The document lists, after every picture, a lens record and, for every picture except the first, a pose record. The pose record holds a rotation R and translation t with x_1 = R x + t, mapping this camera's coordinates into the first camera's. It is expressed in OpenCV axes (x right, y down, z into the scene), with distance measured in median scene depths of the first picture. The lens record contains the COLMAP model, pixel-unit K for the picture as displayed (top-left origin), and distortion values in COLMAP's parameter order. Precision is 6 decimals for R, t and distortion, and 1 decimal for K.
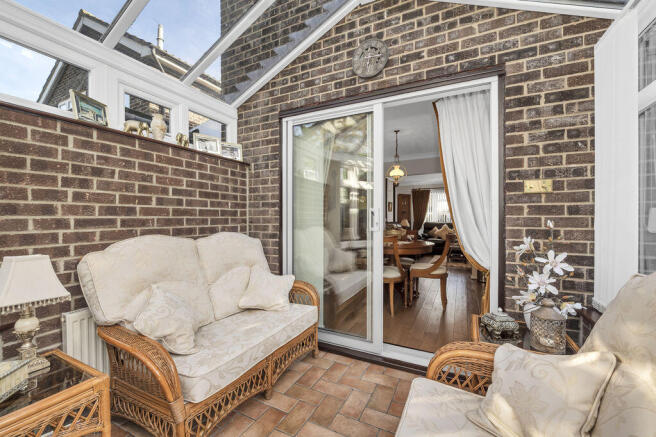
lens RADIAL K [[274.5, 0, 328.0], [0, 274.5, 218.5], [0, 0, 1]] dist [0.000081, -0.000045]
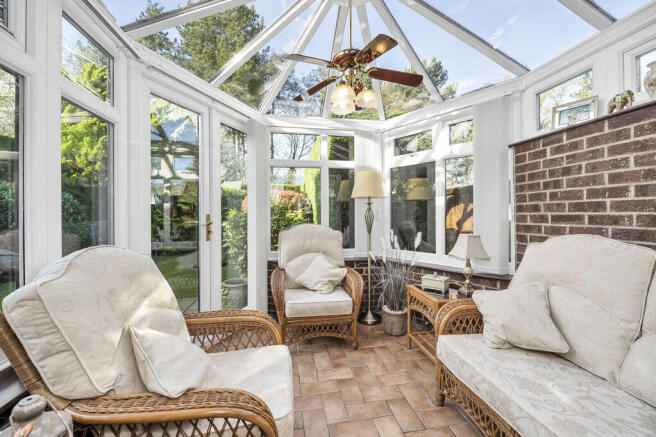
lens RADIAL K [[264.1, 0, 328.0], [0, 264.1, 218.5], [0, 0, 1]] dist [-0.001236, -0.000163]
pose [[-0.810809, 0.005409, -0.585286, 0.483341], [-0.007529, 0.999778, 0.019669, 0.001555], [0.585263, 0.020354, -0.810588, 1.207196]]
